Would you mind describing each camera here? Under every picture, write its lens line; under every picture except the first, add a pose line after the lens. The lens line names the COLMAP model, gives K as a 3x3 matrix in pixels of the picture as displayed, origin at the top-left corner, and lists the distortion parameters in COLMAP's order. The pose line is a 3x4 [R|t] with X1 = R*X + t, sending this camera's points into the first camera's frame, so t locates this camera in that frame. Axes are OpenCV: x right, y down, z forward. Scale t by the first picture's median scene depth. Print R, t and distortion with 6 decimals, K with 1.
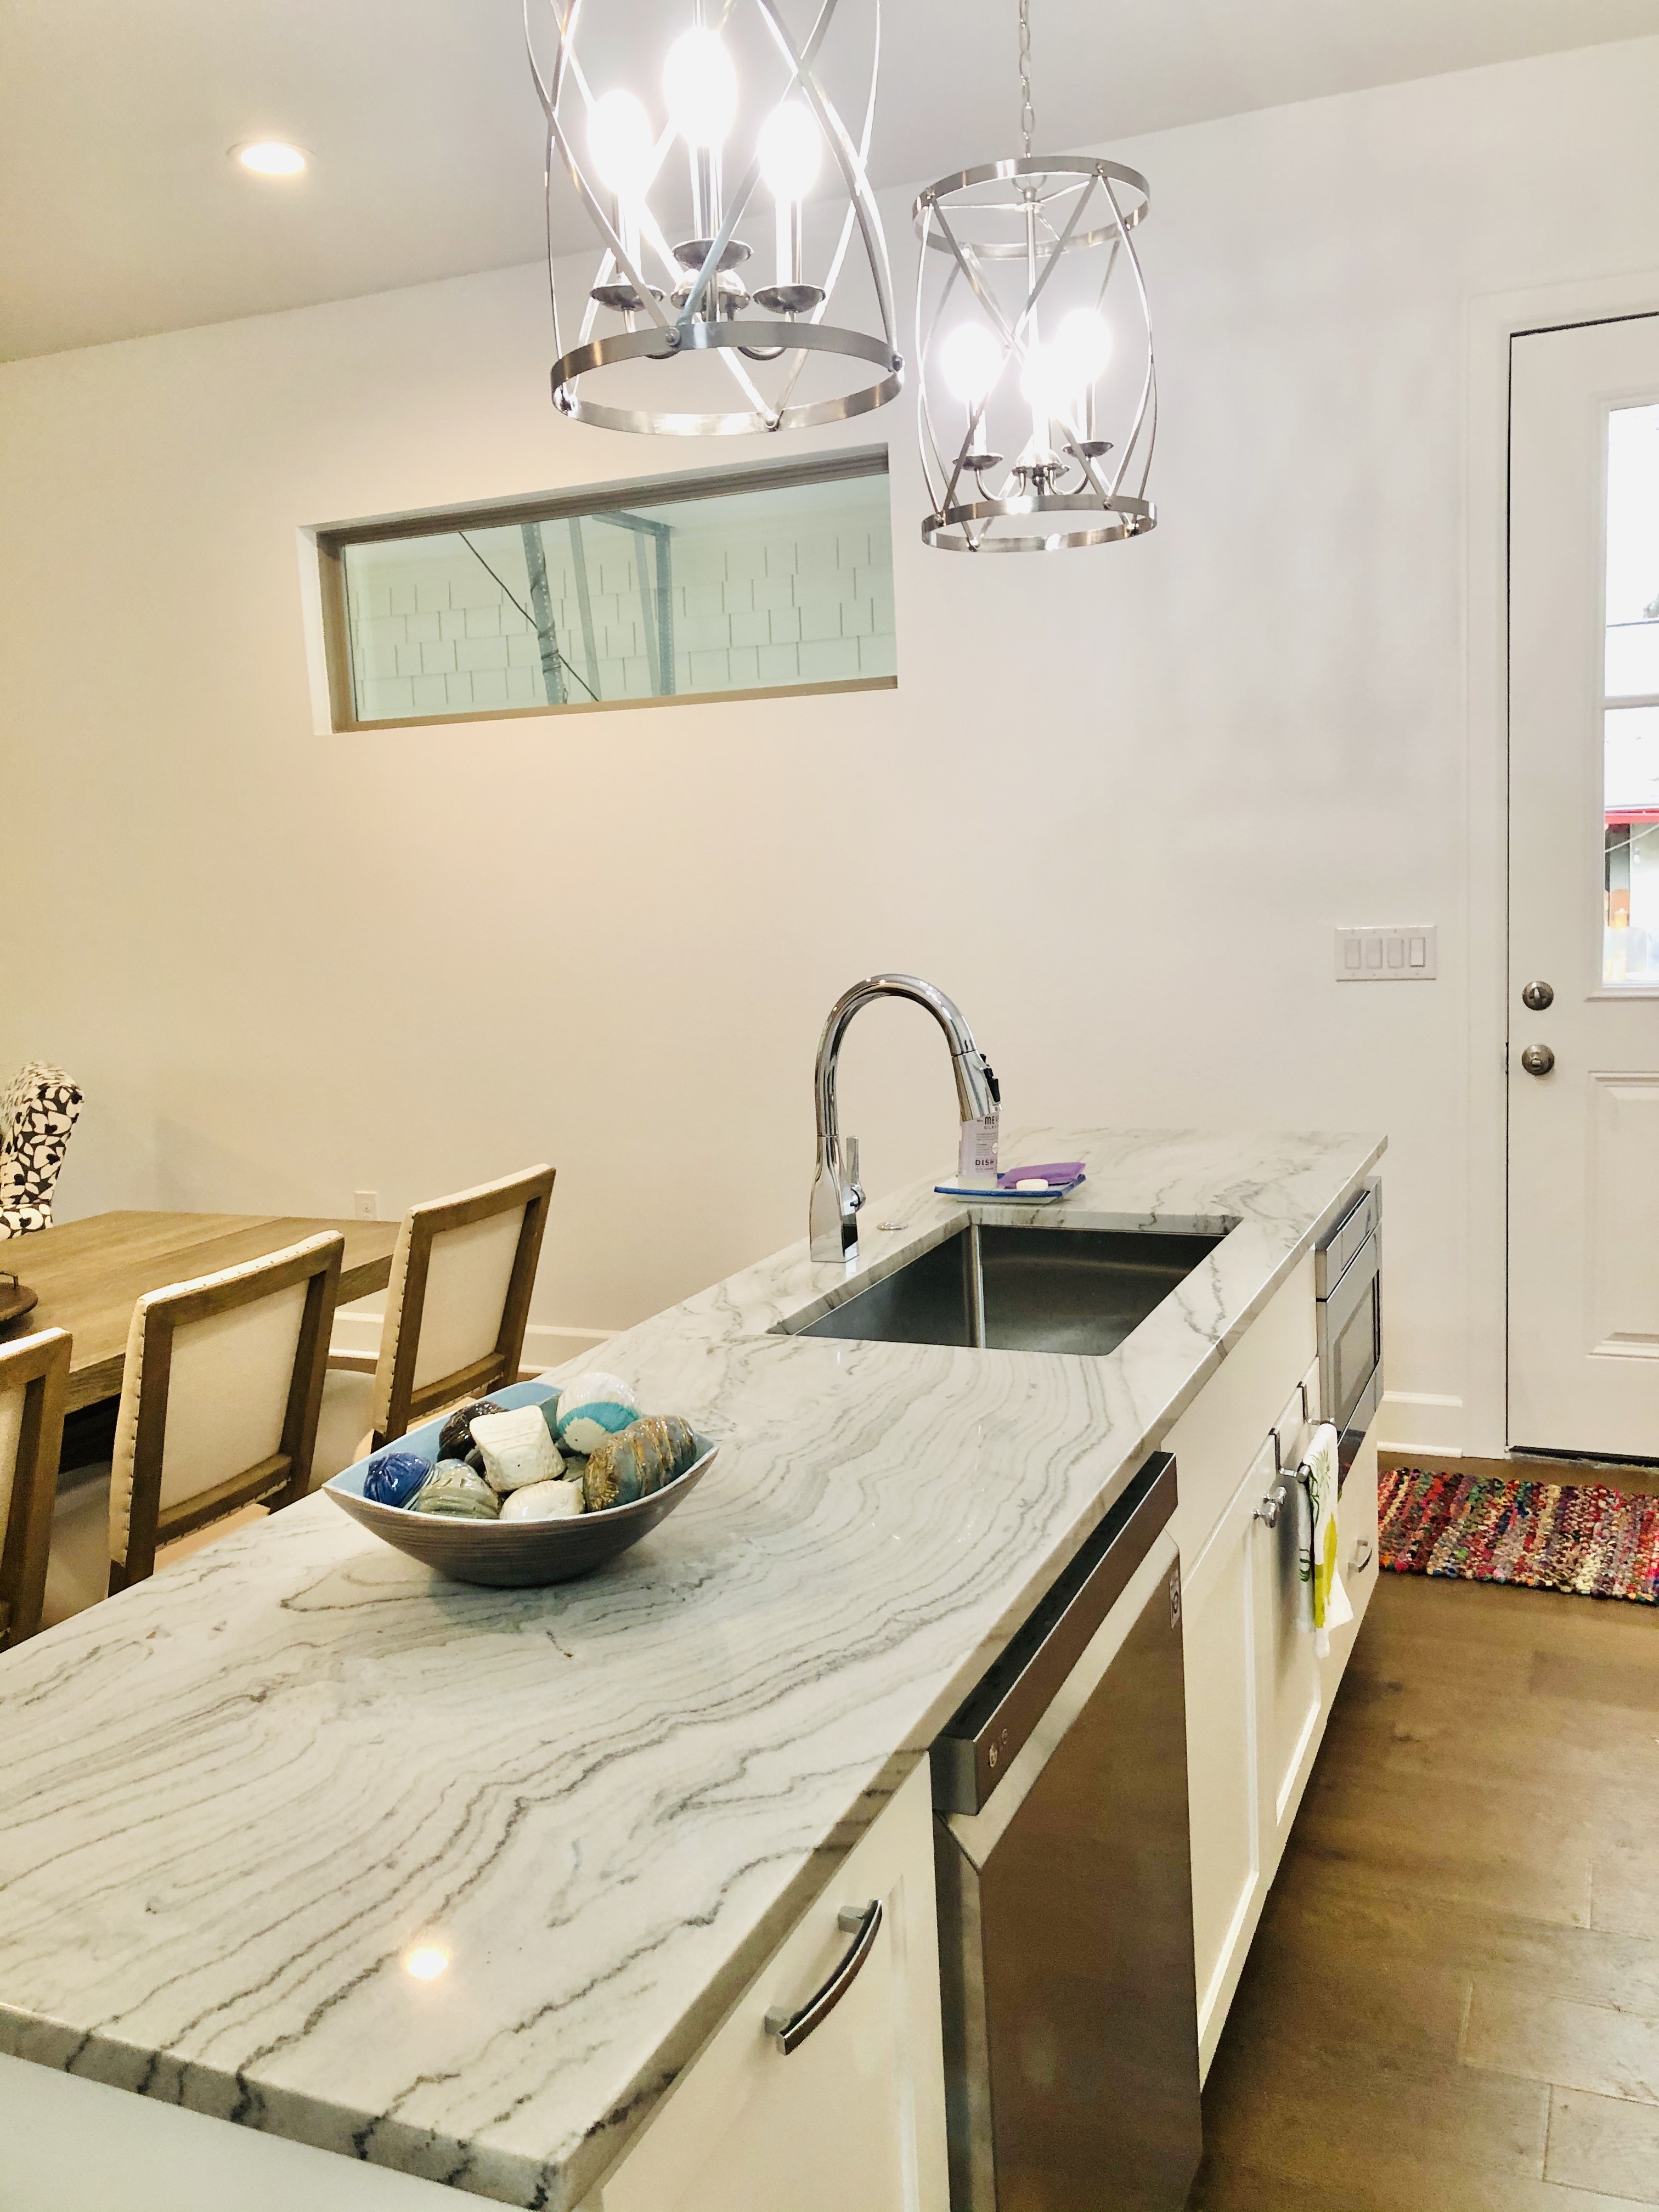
lens RADIAL K [[1817.6, 0, 835.1], [0, 1817.6, 1103.6], [0, 0, 1]] dist [0.033925, 0.012213]
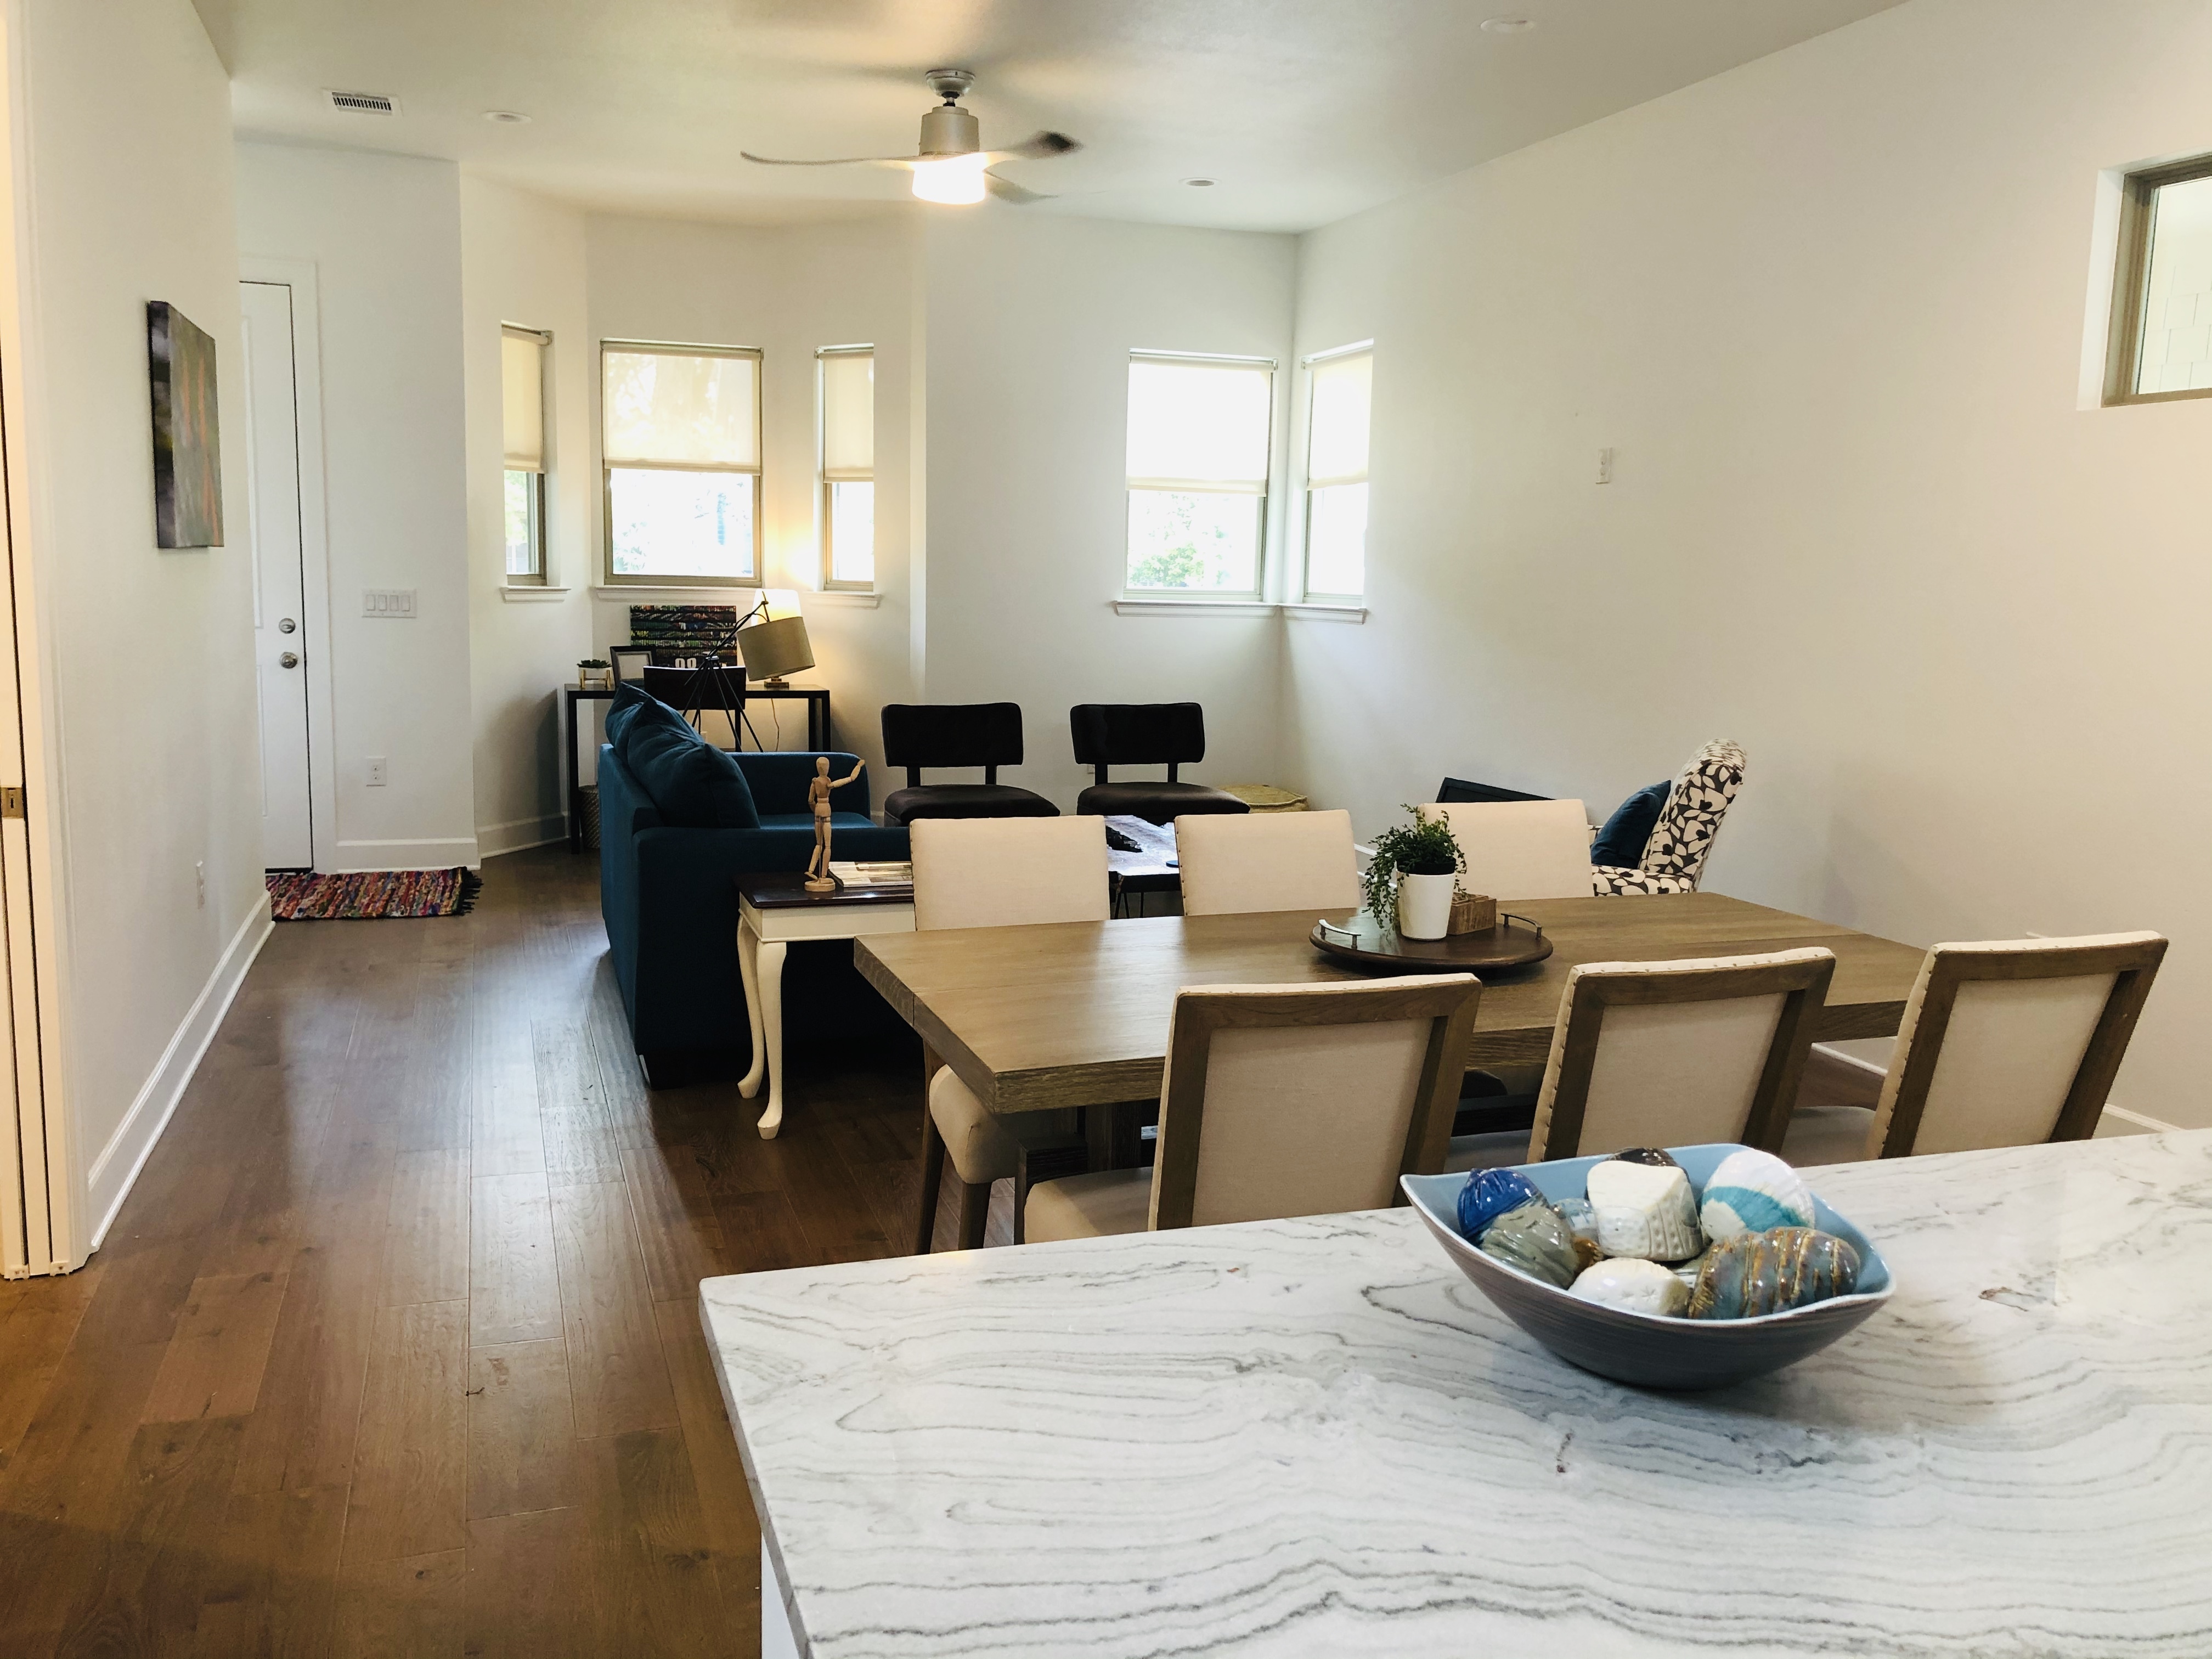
lens RADIAL K [[1817.6, 0, 1108.2], [0, 1817.6, 811.5], [0, 0, 1]] dist [0.033925, 0.012213]
pose [[0.678707, 0.161320, -0.716472, 0.221004], [-0.158482, 0.984762, 0.071599, -0.008632], [0.717106, 0.064953, 0.693931, 0.246056]]
